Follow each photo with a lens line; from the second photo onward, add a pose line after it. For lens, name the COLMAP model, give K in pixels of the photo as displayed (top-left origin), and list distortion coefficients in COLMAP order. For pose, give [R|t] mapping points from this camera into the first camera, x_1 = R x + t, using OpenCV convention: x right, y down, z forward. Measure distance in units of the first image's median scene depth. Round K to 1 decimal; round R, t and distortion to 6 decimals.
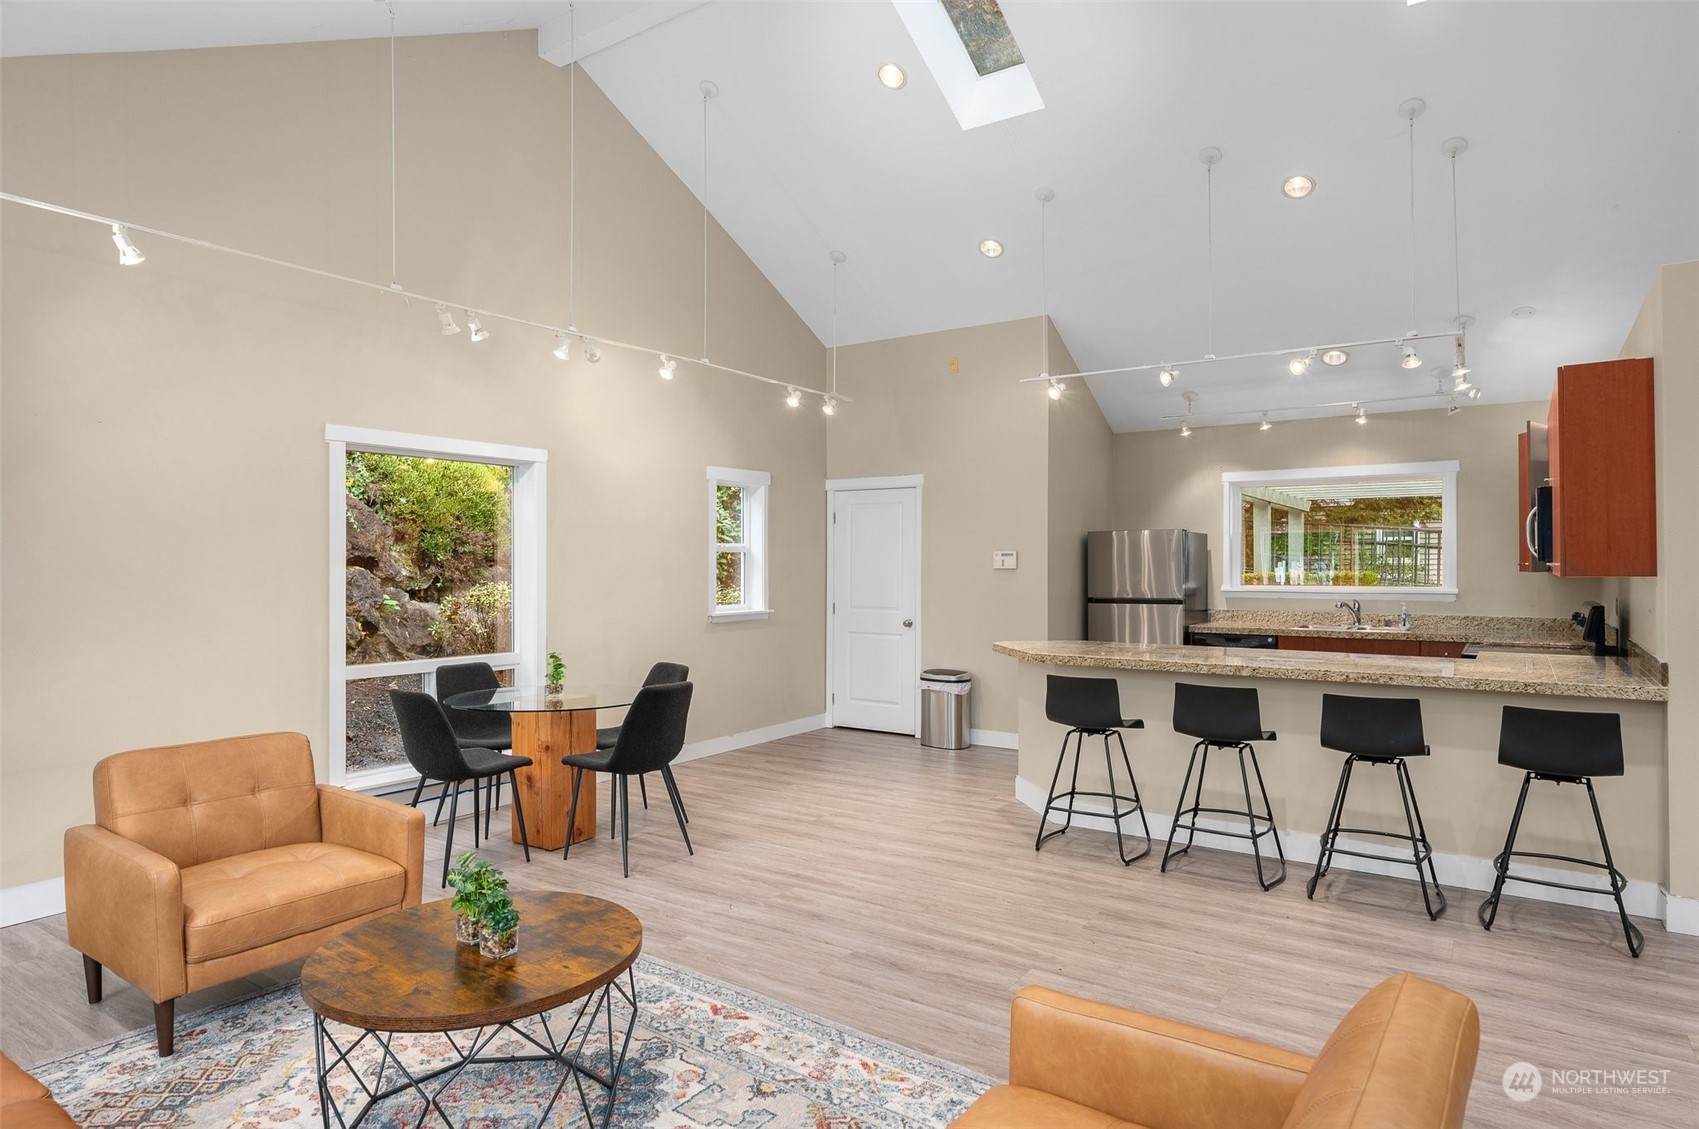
lens RADIAL K [[967.6, 0, 851.2], [0, 967.6, 559.1], [0, 0, 1]] dist [0.004944, 0.000589]
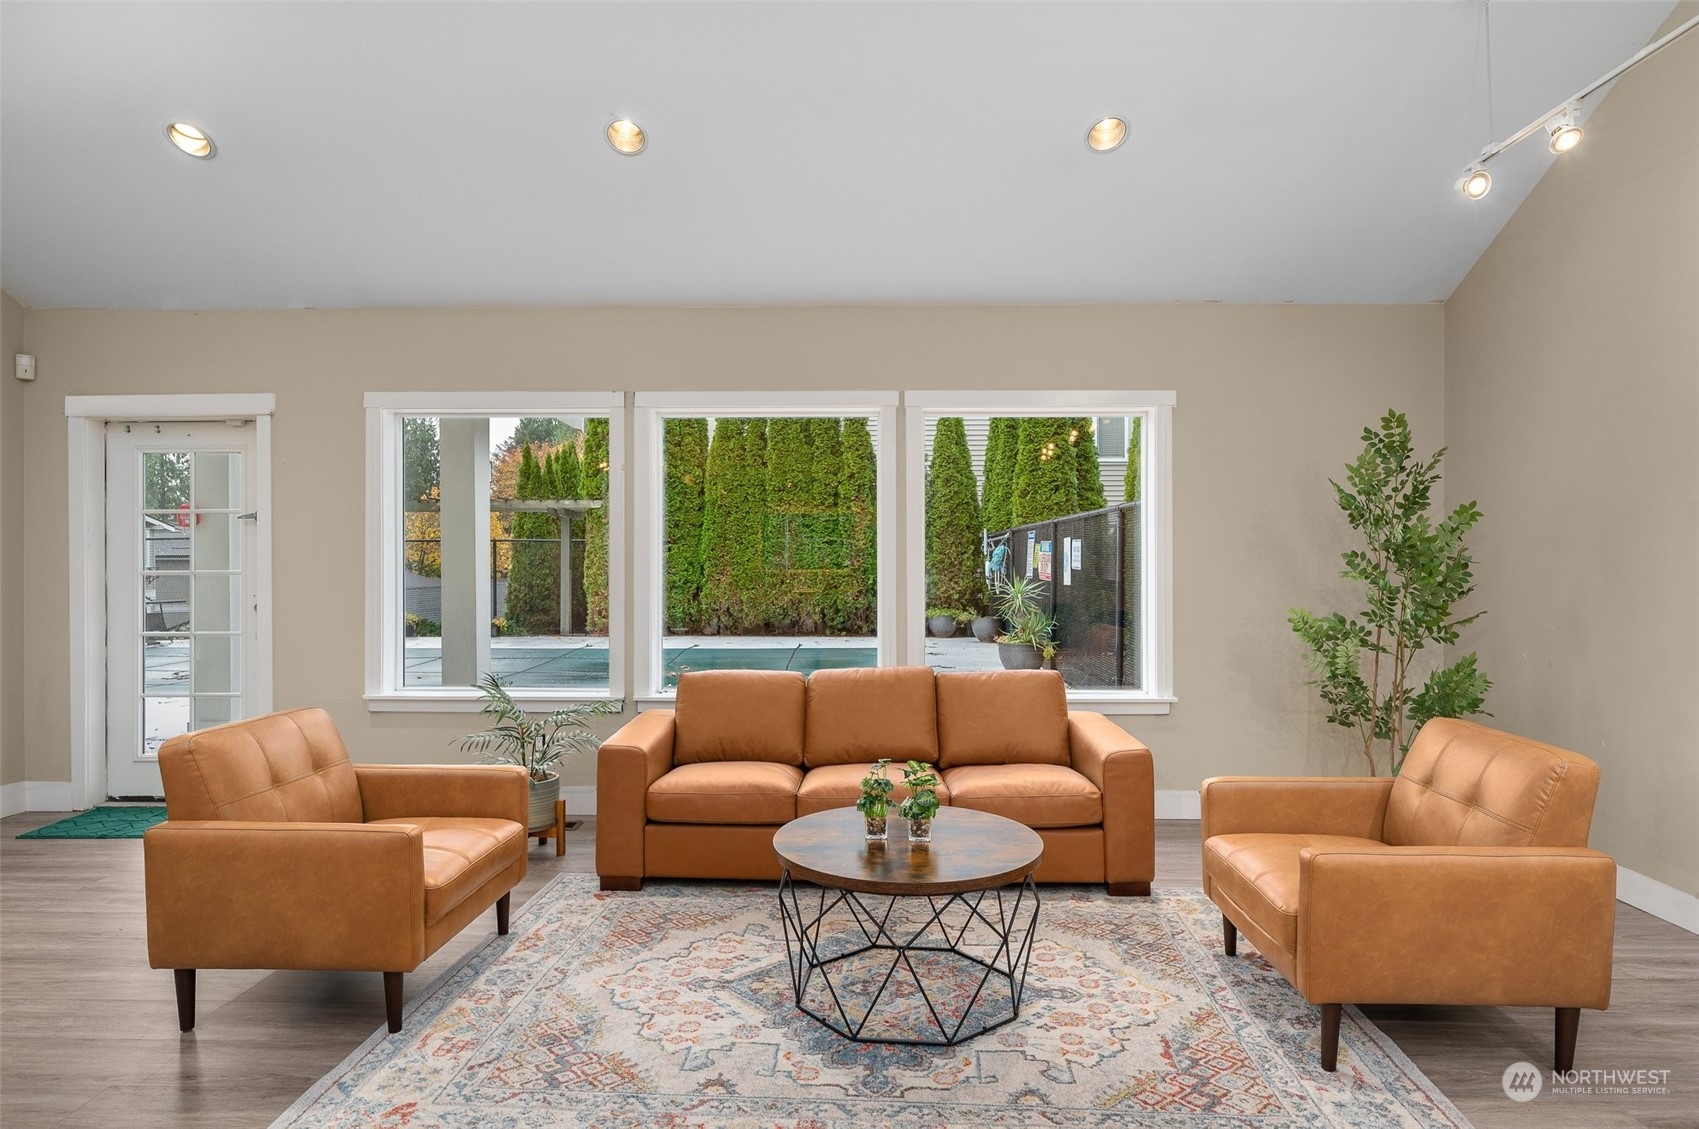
lens RADIAL K [[967.6, 0, 843.8], [0, 967.6, 571.4], [0, 0, 1]] dist [0.004944, 0.000589]
pose [[-0.839934, 0.004609, -0.542668, 0.220634], [0.000195, 0.999966, 0.008191, 0.045257], [0.542688, 0.006774, -0.839907, 1.345620]]
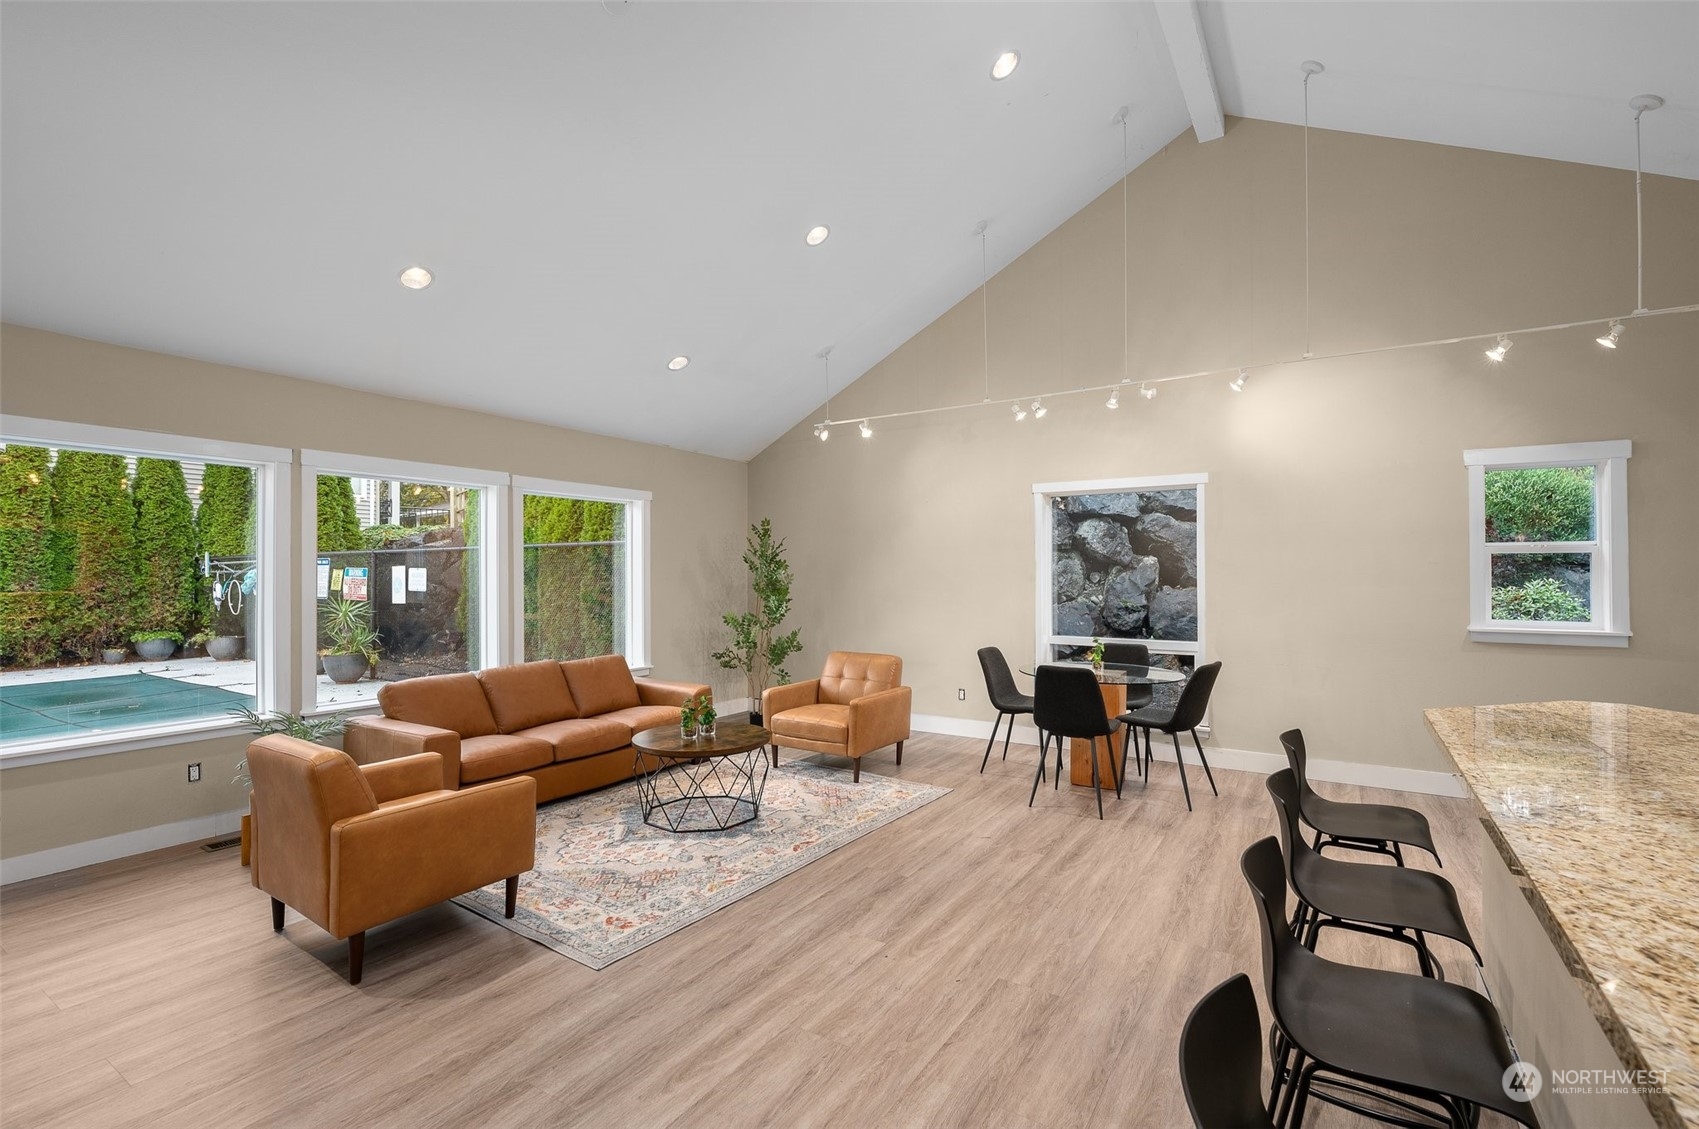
lens RADIAL K [[762.4, 0, 851.1], [0, 762.4, 568.3], [0, 0, 1]] dist [0.000274, -0.001382]
pose [[0.025623, -0.006536, -0.999650, 1.002937], [0.007308, 0.999953, -0.006351, 0.009350], [0.999645, -0.007143, 0.025670, 0.910311]]
